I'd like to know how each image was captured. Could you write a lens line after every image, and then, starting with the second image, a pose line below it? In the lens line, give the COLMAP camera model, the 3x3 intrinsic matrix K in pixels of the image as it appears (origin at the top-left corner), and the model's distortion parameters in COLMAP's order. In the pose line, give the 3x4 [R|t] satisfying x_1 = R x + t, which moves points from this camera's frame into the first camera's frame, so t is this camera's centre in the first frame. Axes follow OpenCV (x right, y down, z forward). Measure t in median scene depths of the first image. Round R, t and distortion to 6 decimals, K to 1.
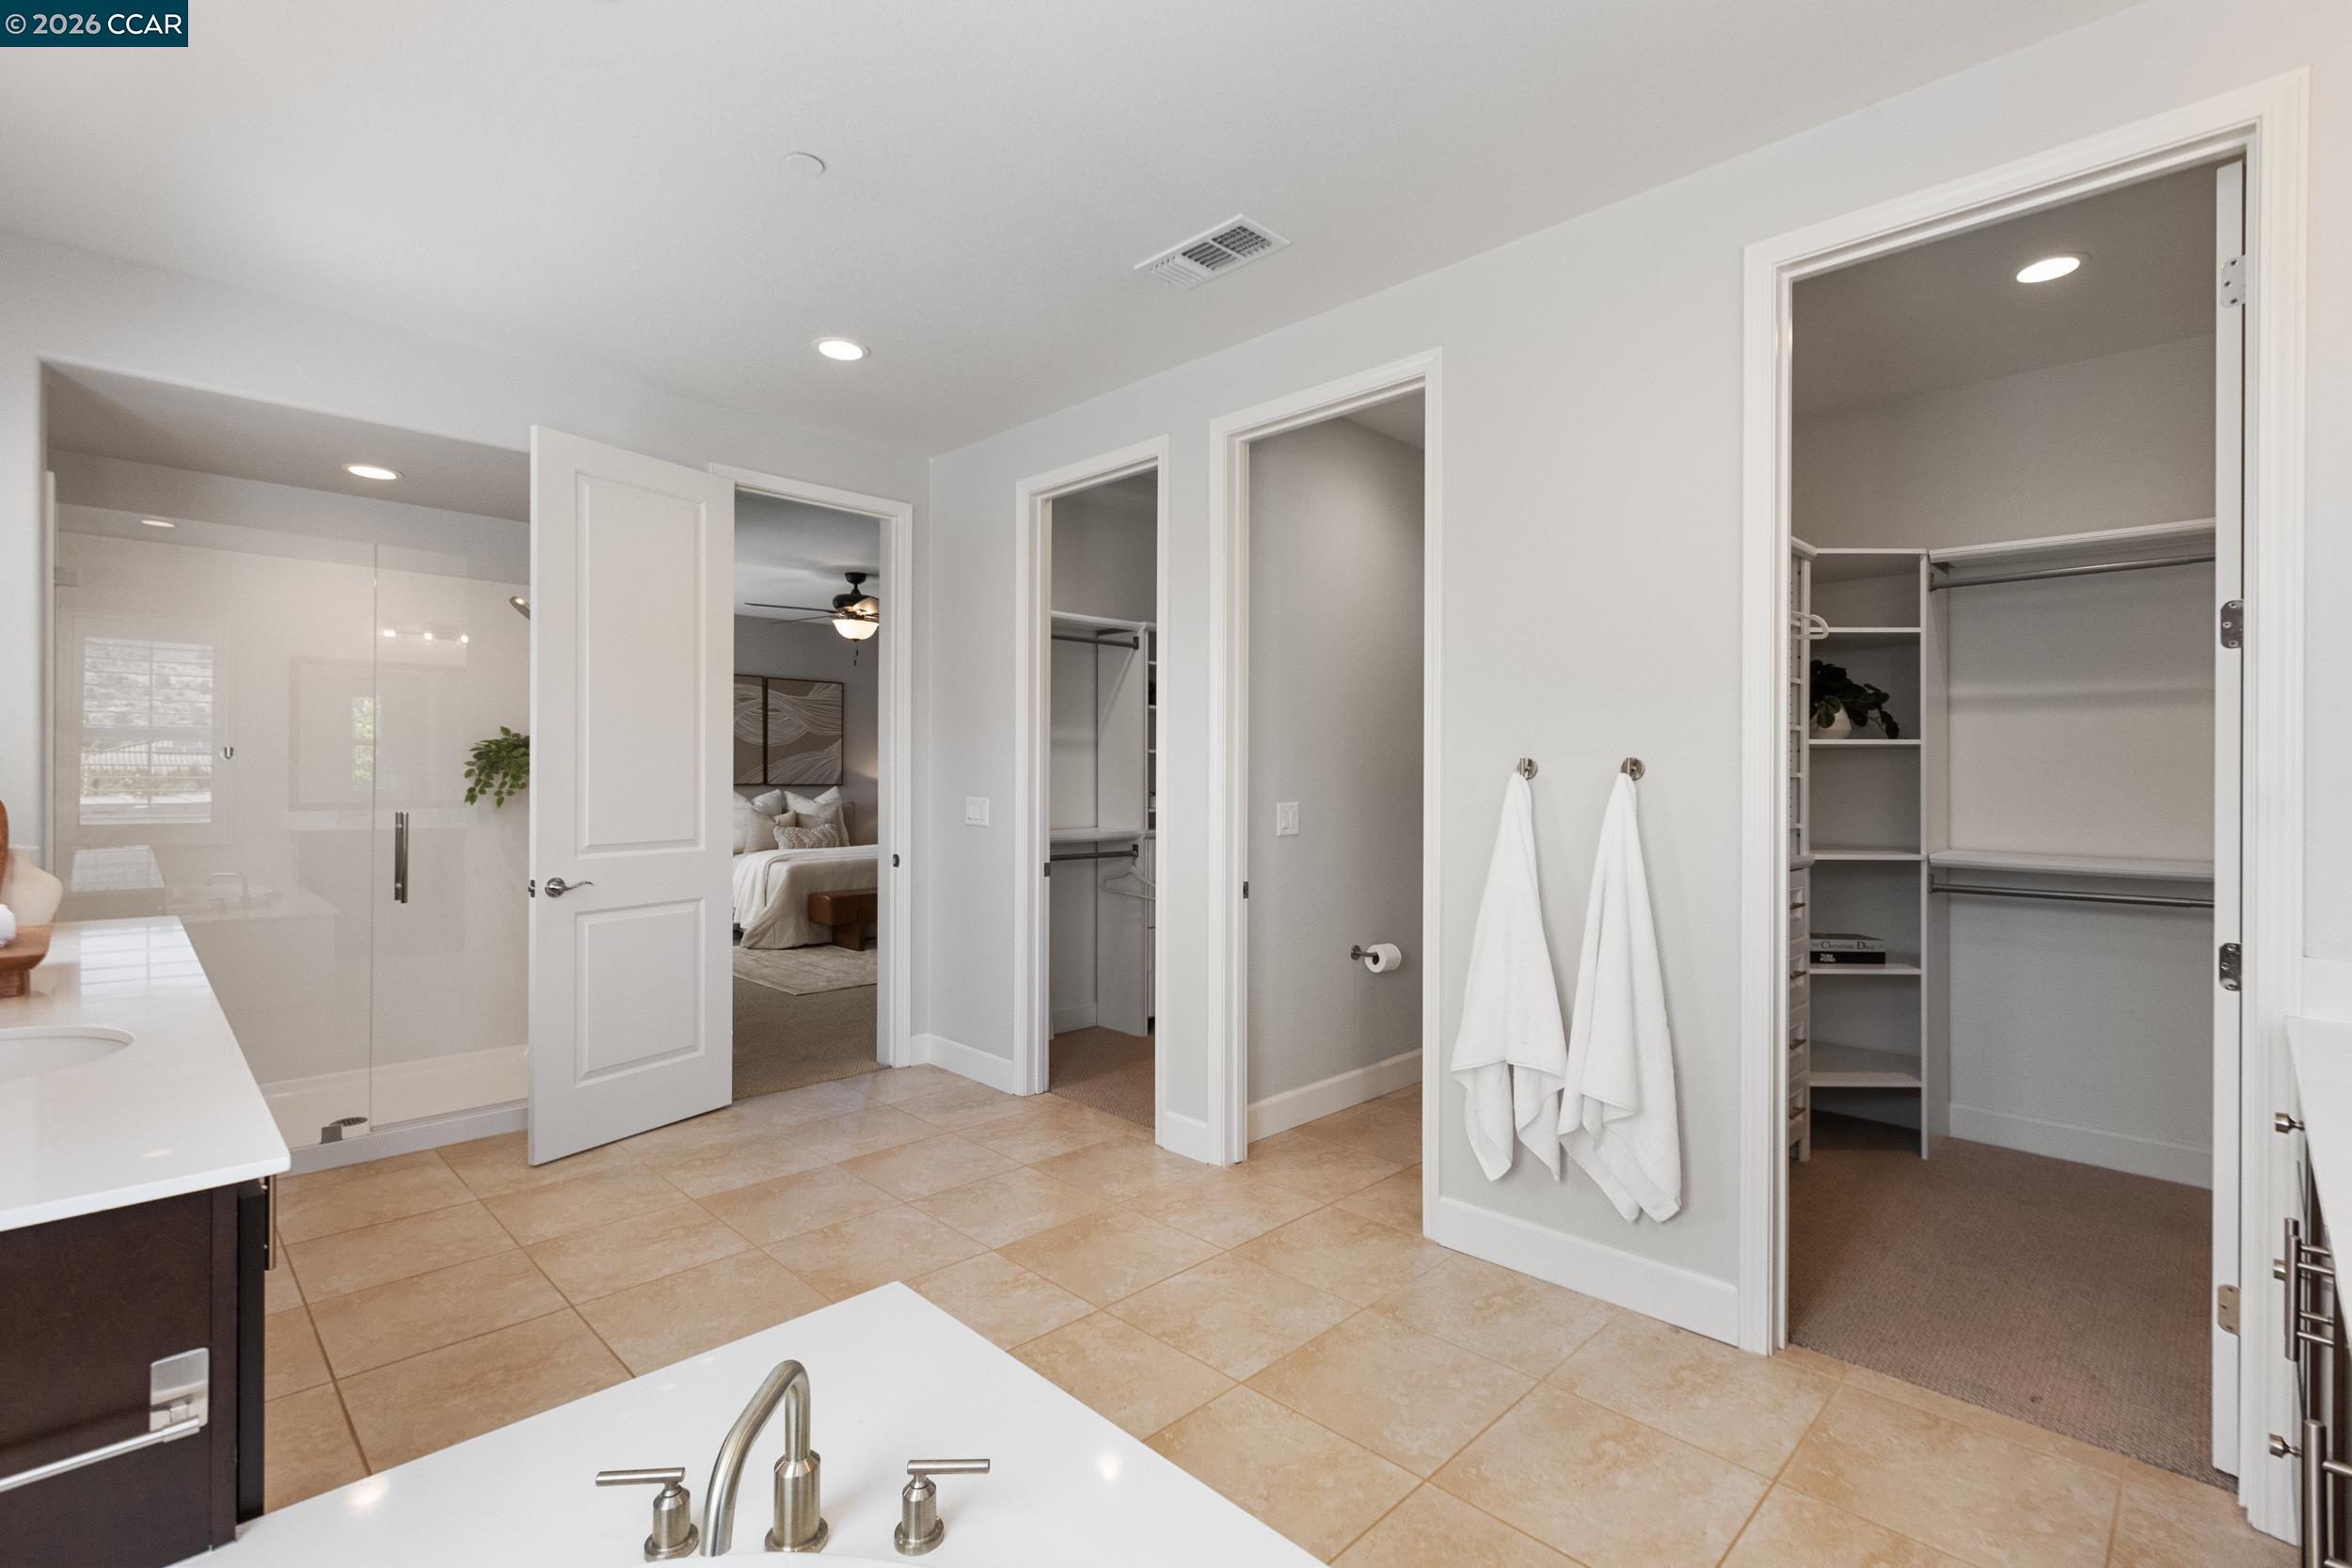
lens RADIAL K [[1057.2, 0, 1189.1], [0, 1057.2, 772.9], [0, 0, 1]] dist [-0.001614, 0.000327]
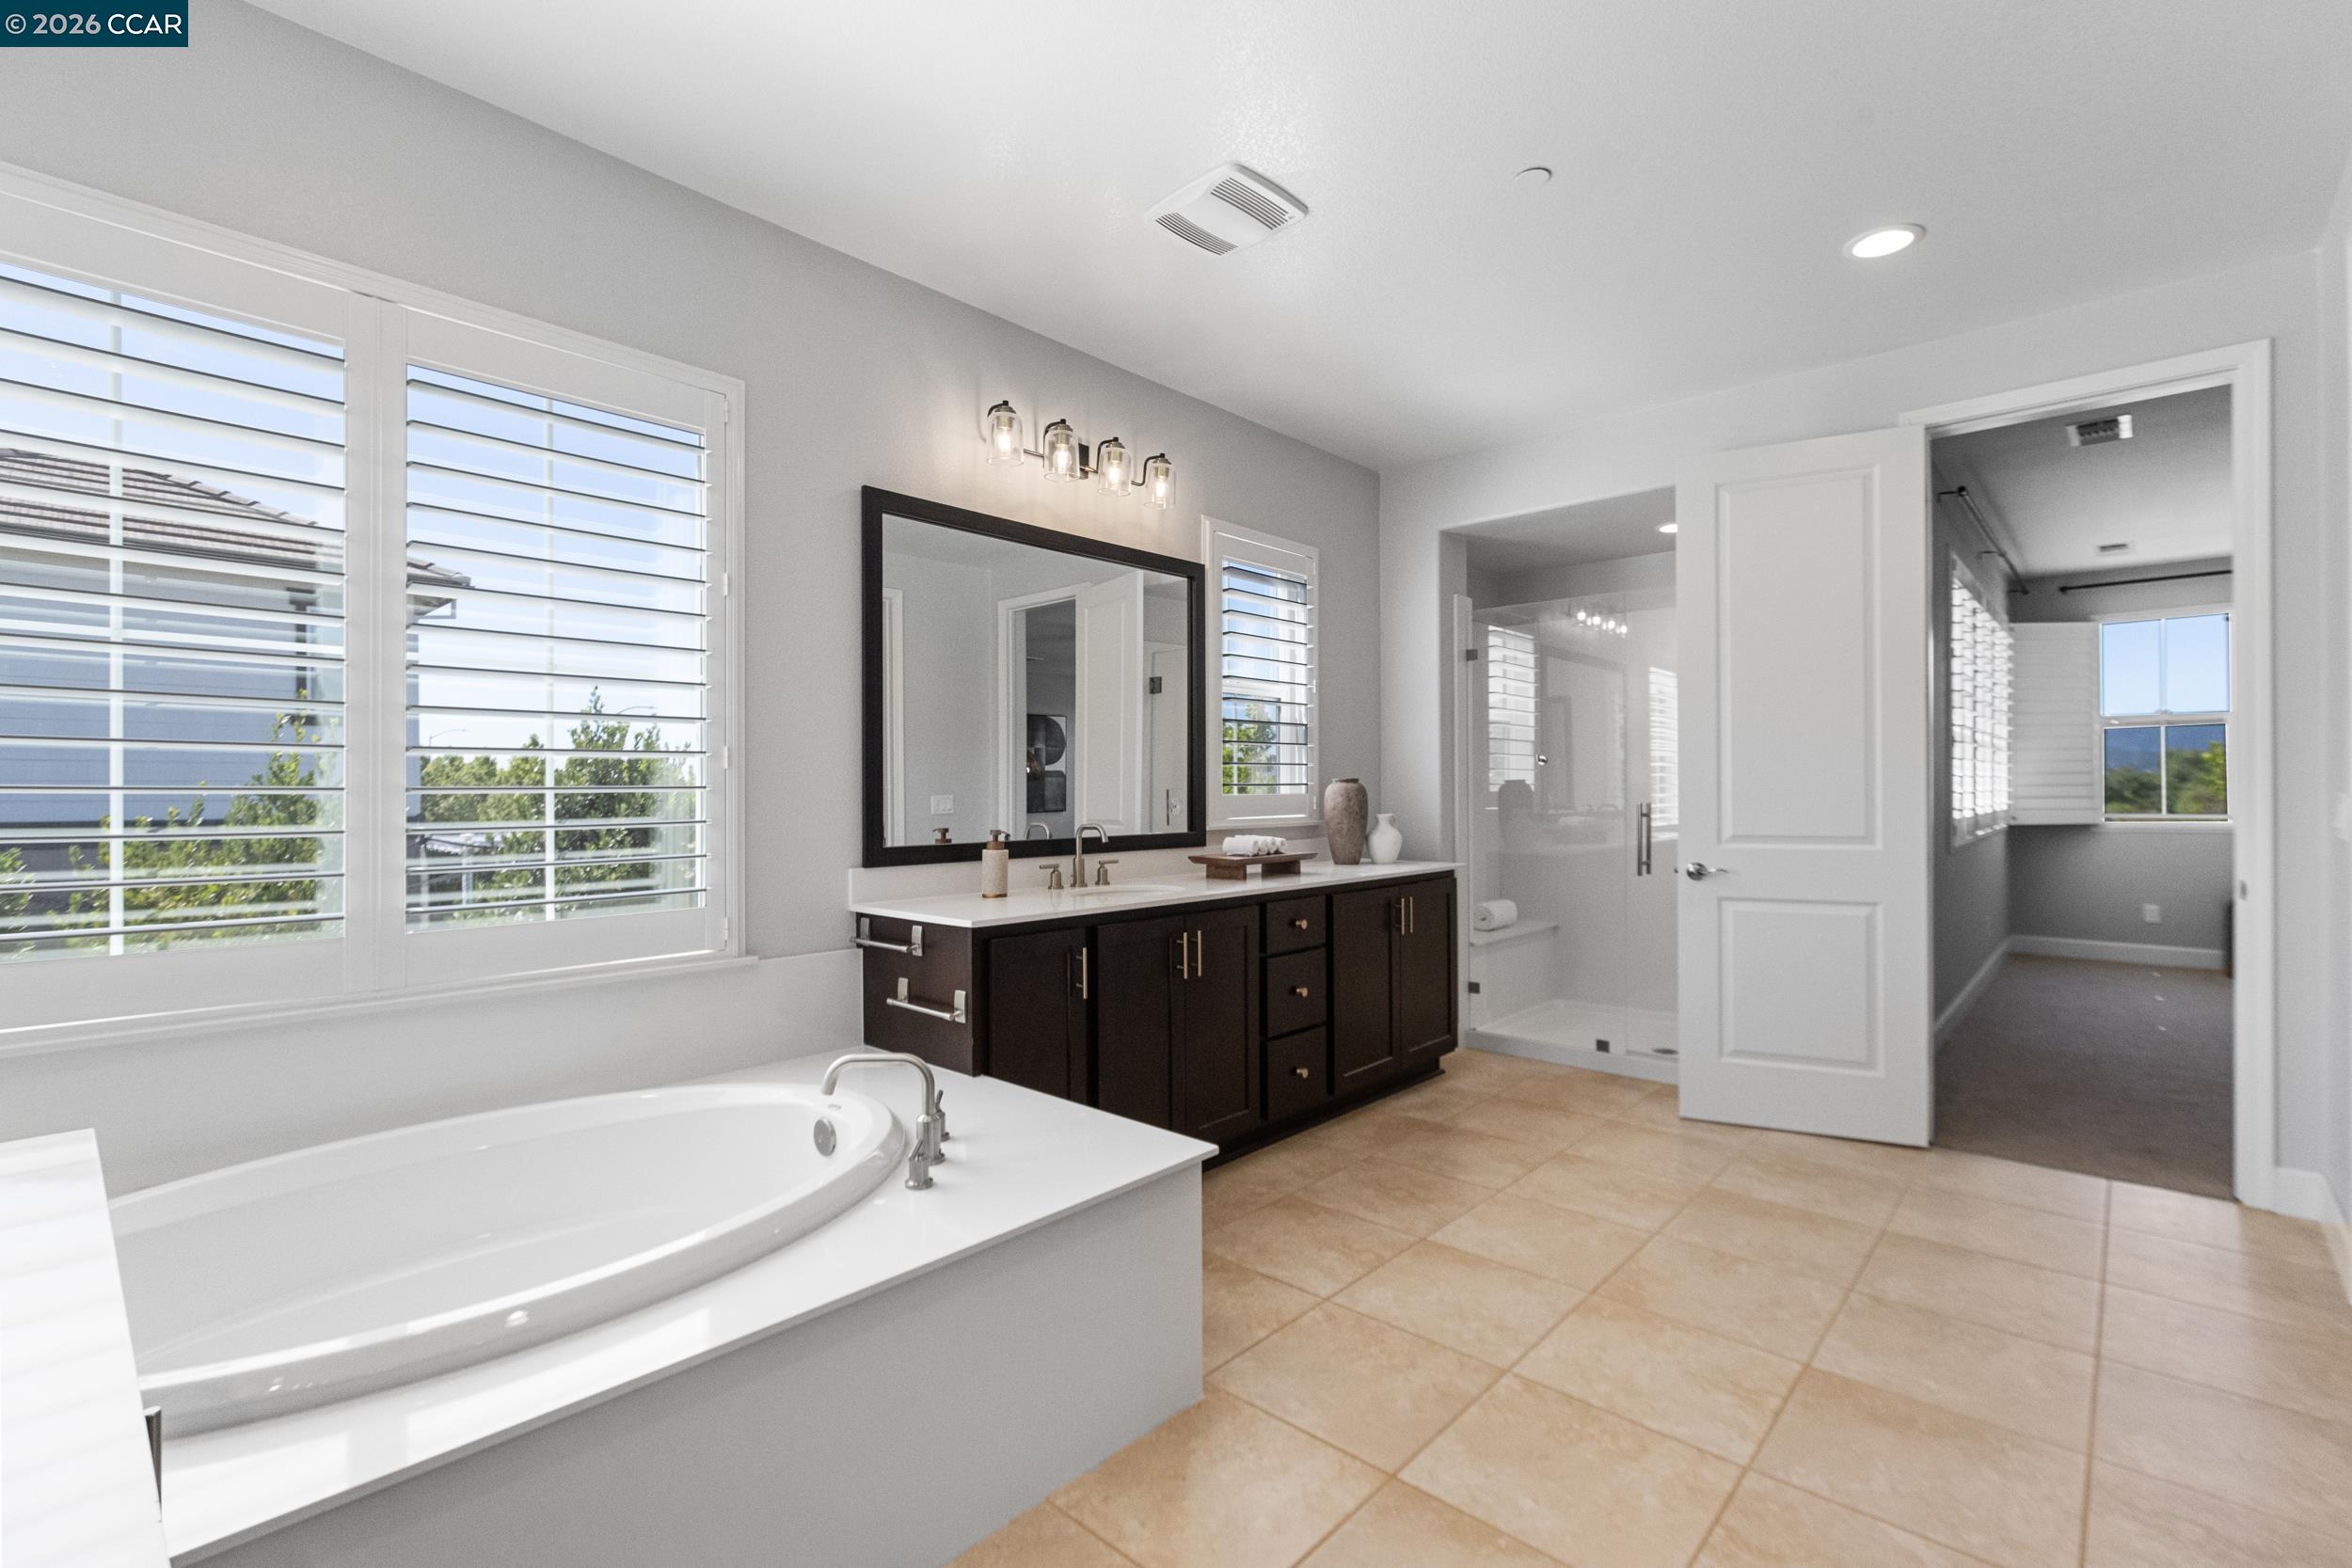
lens RADIAL K [[1057.2, 0, 1196.3], [0, 1057.2, 793.6], [0, 0, 1]] dist [-0.001614, 0.000327]
pose [[0.036569, -0.002369, -0.999328, 0.495829], [0.008333, 0.999963, -0.002066, 0.026353], [0.999296, -0.008251, 0.036588, 0.456560]]
